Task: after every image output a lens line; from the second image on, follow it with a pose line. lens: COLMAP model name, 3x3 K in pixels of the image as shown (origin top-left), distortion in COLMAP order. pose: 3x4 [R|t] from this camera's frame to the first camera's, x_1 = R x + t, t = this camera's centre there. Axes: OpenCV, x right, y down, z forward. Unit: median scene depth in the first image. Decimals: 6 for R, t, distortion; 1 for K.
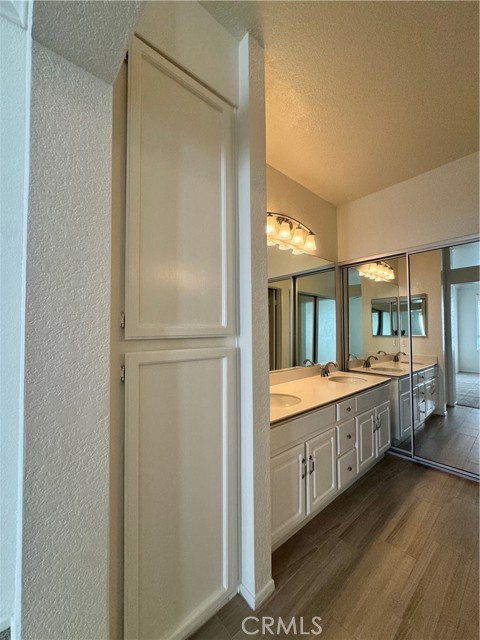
lens RADIAL K [[256.7, 0, 240.6], [0, 256.7, 317.4], [0, 0, 1]] dist [-0.005985, 0.000636]
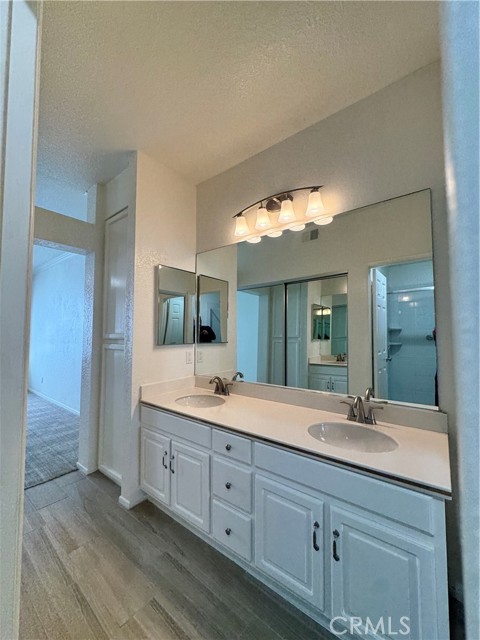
lens RADIAL K [[256.7, 0, 240.5], [0, 256.7, 320.6], [0, 0, 1]] dist [-0.005985, 0.000636]
pose [[0.194683, -0.029020, -0.980437, 1.312403], [0.027496, 0.999331, -0.024119, 0.022288], [0.980481, -0.022263, 0.195350, 1.032531]]
